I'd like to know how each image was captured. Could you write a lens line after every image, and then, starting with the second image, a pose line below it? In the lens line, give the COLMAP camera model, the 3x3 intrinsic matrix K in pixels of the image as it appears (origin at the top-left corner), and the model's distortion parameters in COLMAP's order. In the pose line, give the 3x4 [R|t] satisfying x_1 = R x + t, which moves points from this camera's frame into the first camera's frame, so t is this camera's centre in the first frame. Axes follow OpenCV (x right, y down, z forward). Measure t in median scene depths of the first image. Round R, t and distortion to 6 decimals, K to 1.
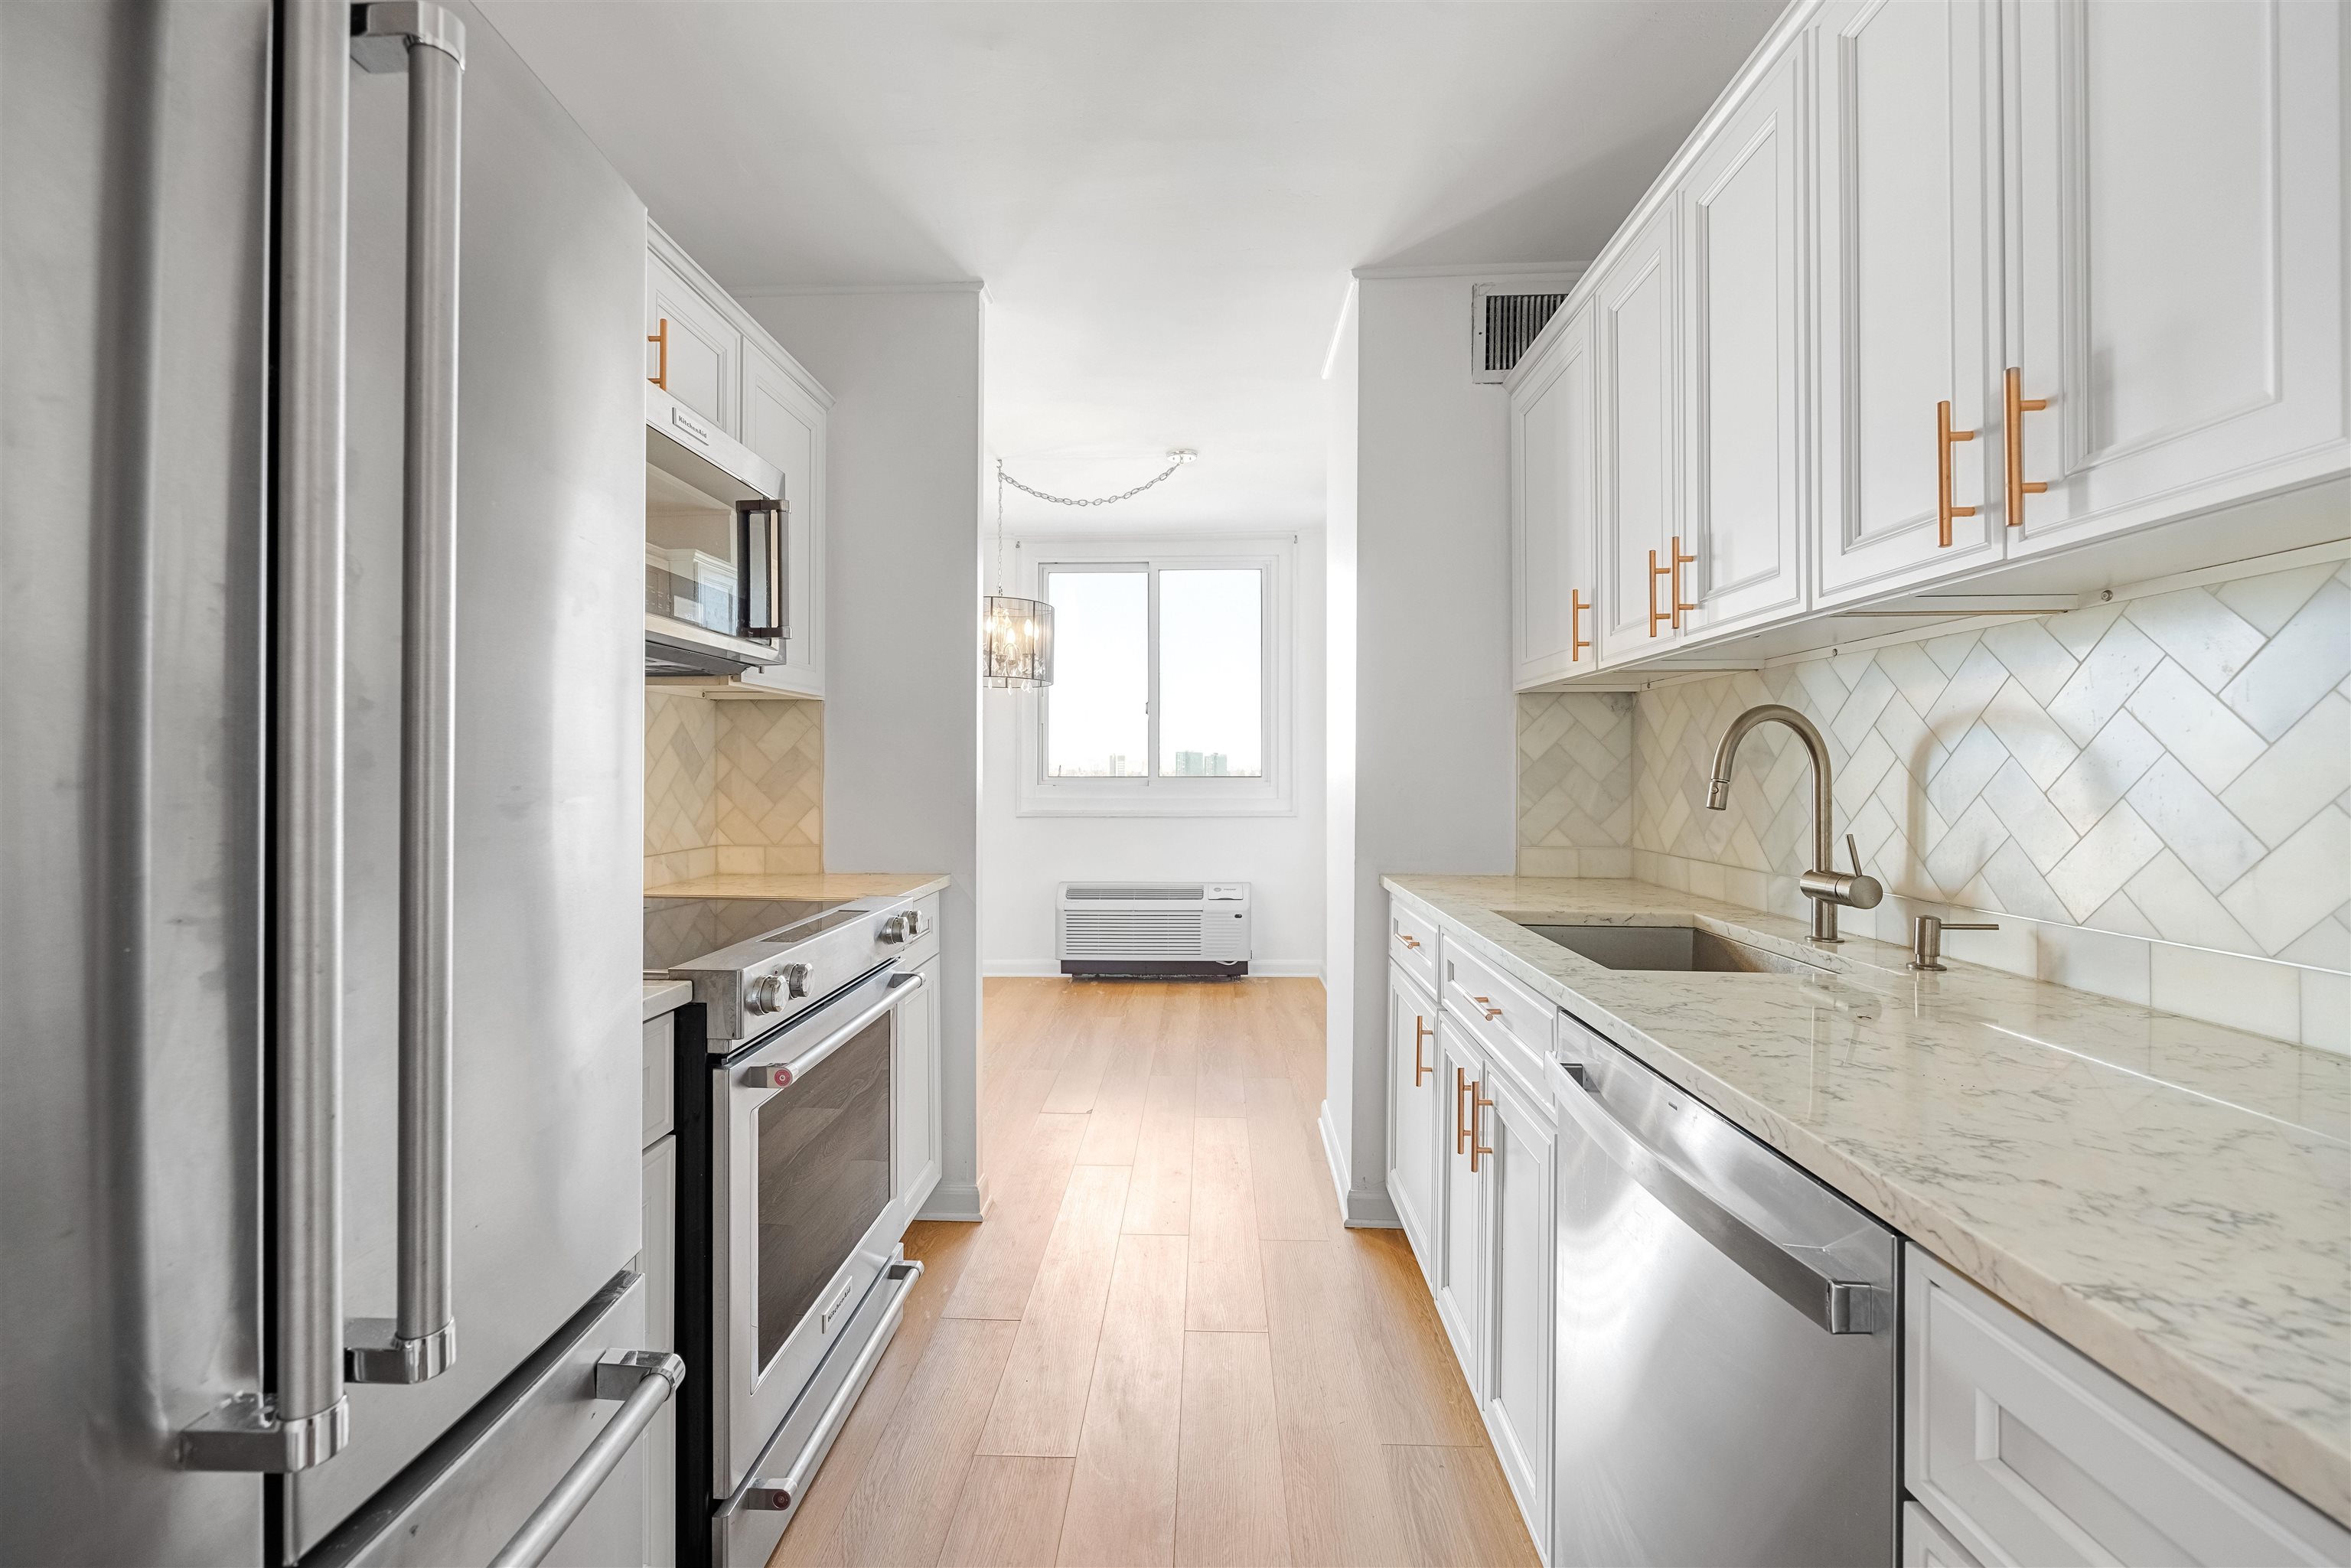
lens RADIAL K [[963.4, 0, 1166.3], [0, 963.4, 740.6], [0, 0, 1]] dist [-0.003622, 0.000066]
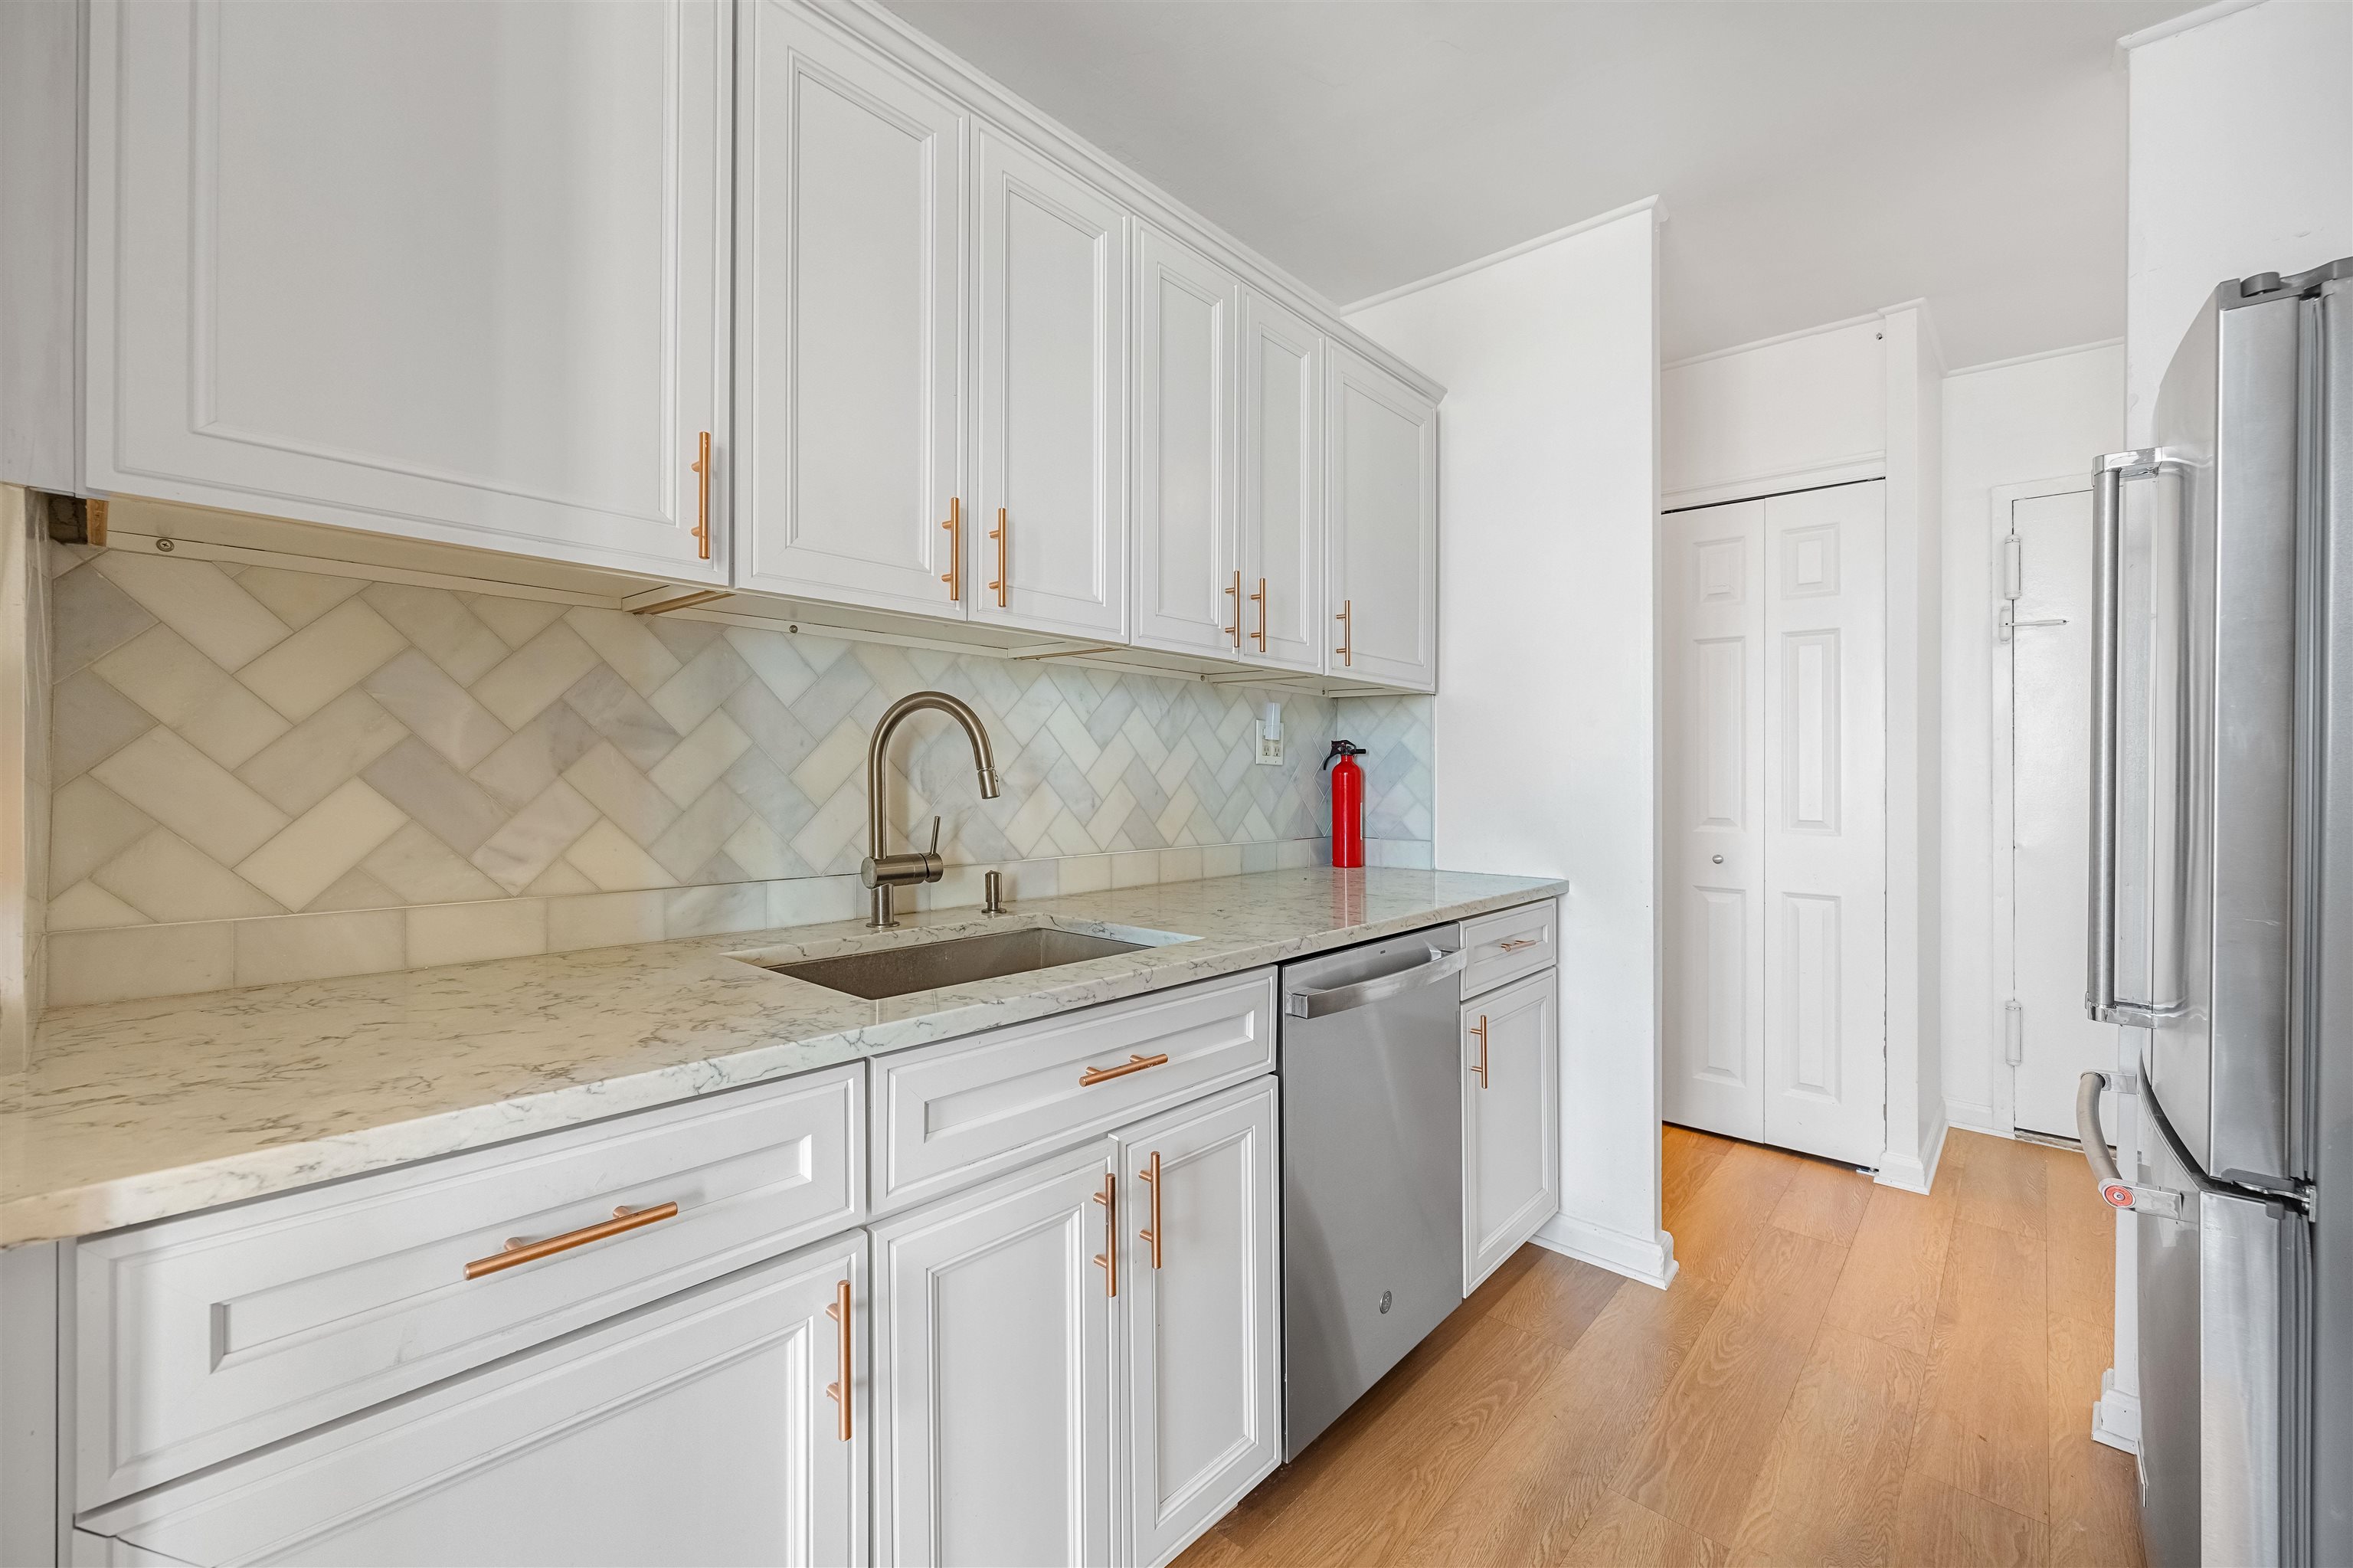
lens RADIAL K [[964.3, 0, 1167.3], [0, 964.3, 740.5], [0, 0, 1]] dist [-0.003622, 0.000066]
pose [[-0.768008, 0.016765, 0.640221, -0.208304], [-0.030664, 0.997548, -0.062907, 0.073789], [-0.639706, -0.067945, -0.765611, 1.715274]]
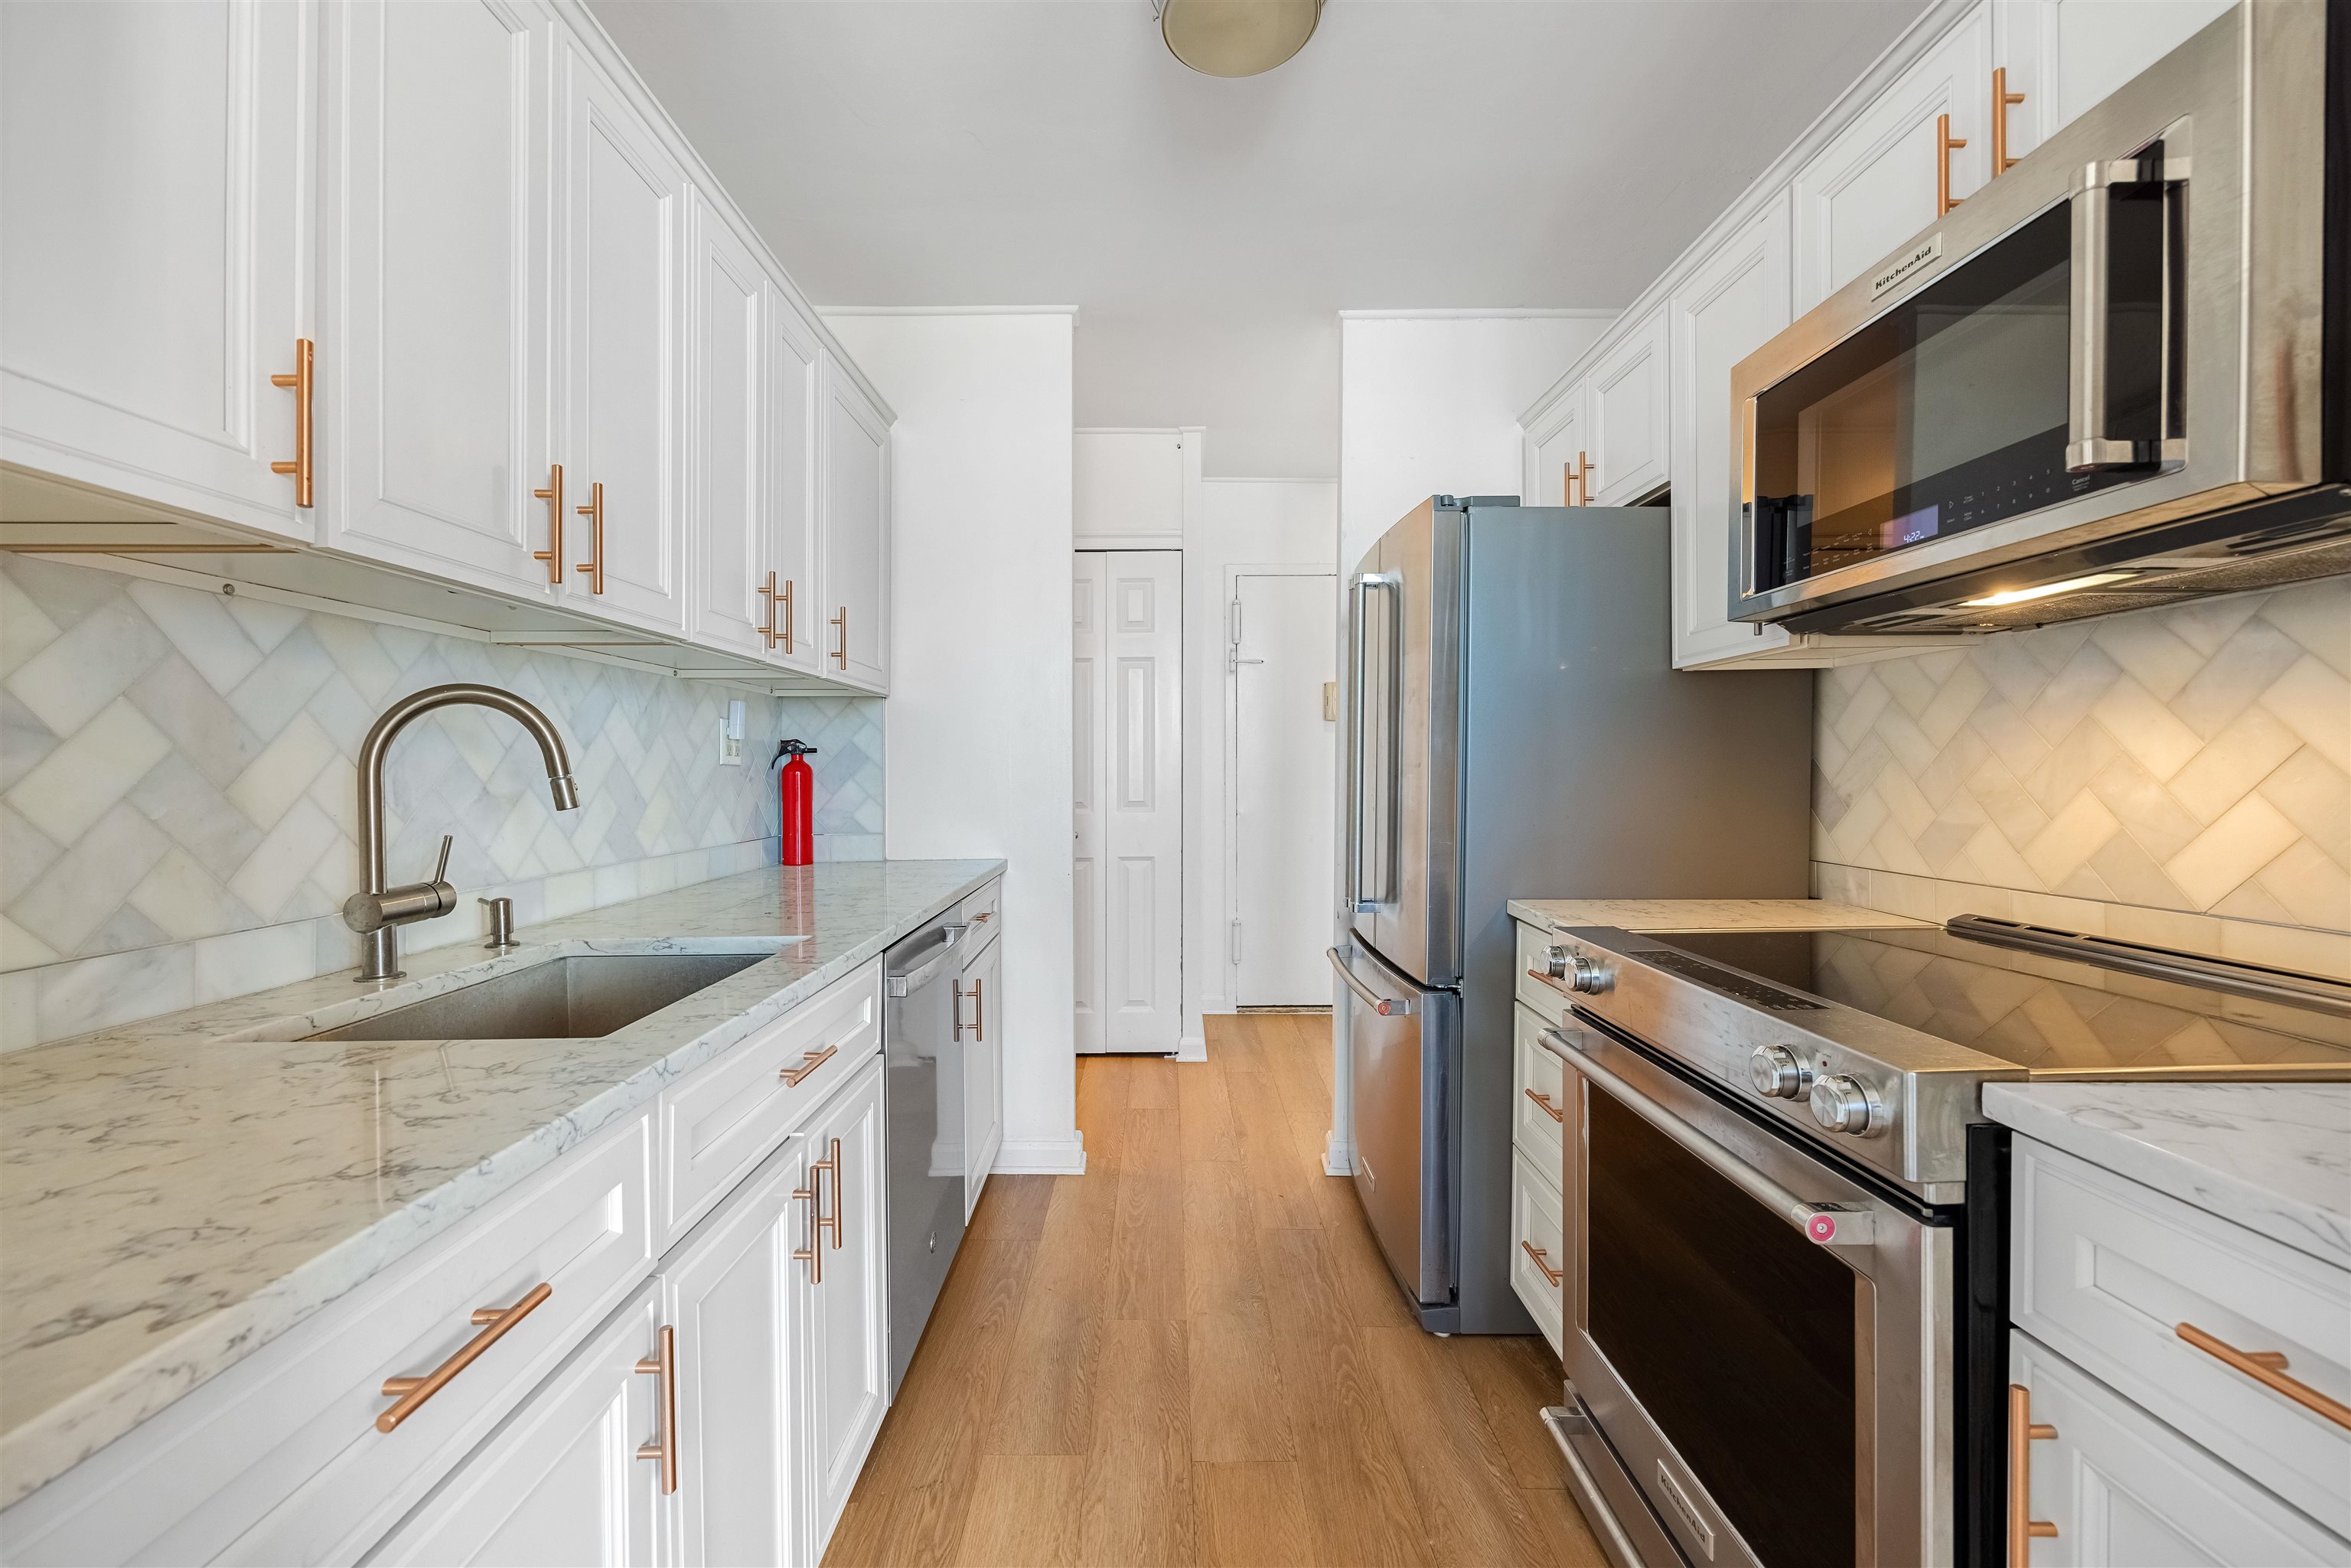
lens RADIAL K [[963.4, 0, 1166.3], [0, 963.4, 740.6], [0, 0, 1]] dist [-0.003622, 0.000066]
pose [[-0.998870, 0.009851, -0.046502, 0.078187], [0.012797, 0.997900, -0.063491, 0.075945], [0.045779, -0.064014, -0.996898, 1.967076]]
